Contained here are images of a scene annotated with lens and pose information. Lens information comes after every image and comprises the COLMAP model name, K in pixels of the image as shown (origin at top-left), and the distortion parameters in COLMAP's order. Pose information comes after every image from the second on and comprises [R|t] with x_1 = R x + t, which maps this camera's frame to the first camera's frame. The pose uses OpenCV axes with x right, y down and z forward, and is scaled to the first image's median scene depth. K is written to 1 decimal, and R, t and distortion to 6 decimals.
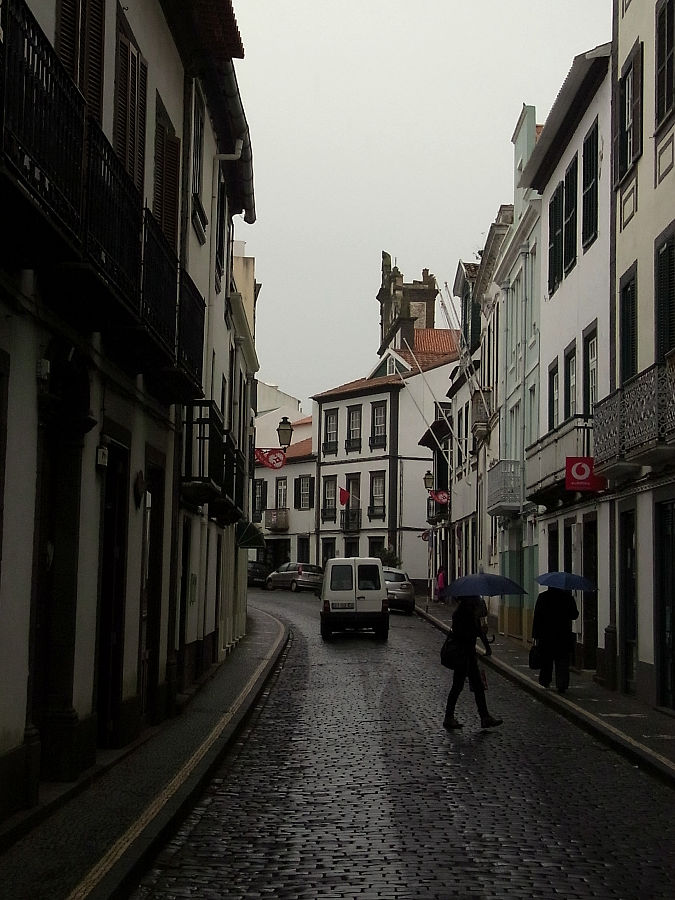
lens RADIAL K [[1296.0, 0, 337.3], [0, 1296.0, 450.1], [0, 0, 1]] dist [-0.008725, 0.000000]
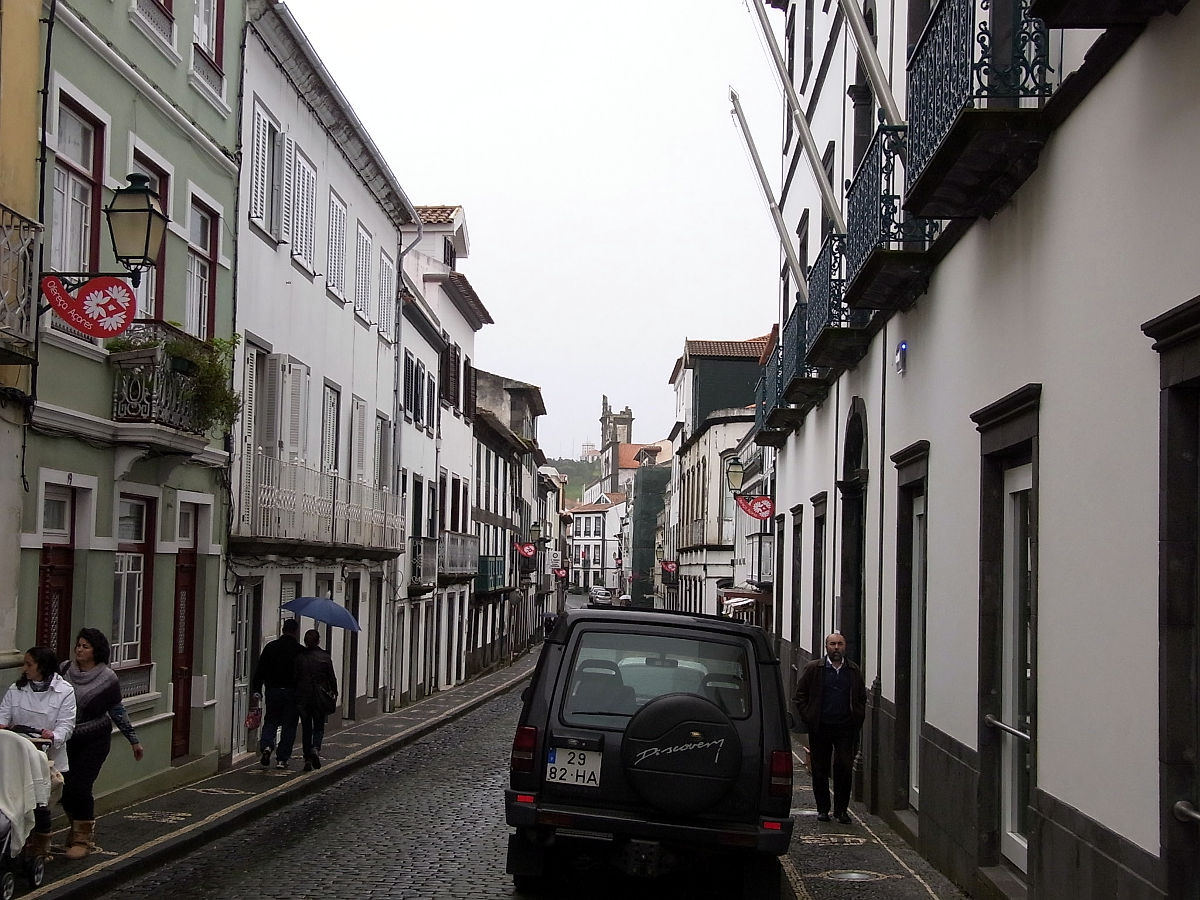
lens RADIAL K [[1383.6, 0, 600.4], [0, 1383.6, 452.5], [0, 0, 1]] dist [0.002612, 0.000000]
pose [[0.999541, 0.007652, 0.029318, -0.041247], [-0.008398, 0.999642, 0.025417, -0.225395], [-0.029113, -0.025651, 0.999247, -1.629337]]
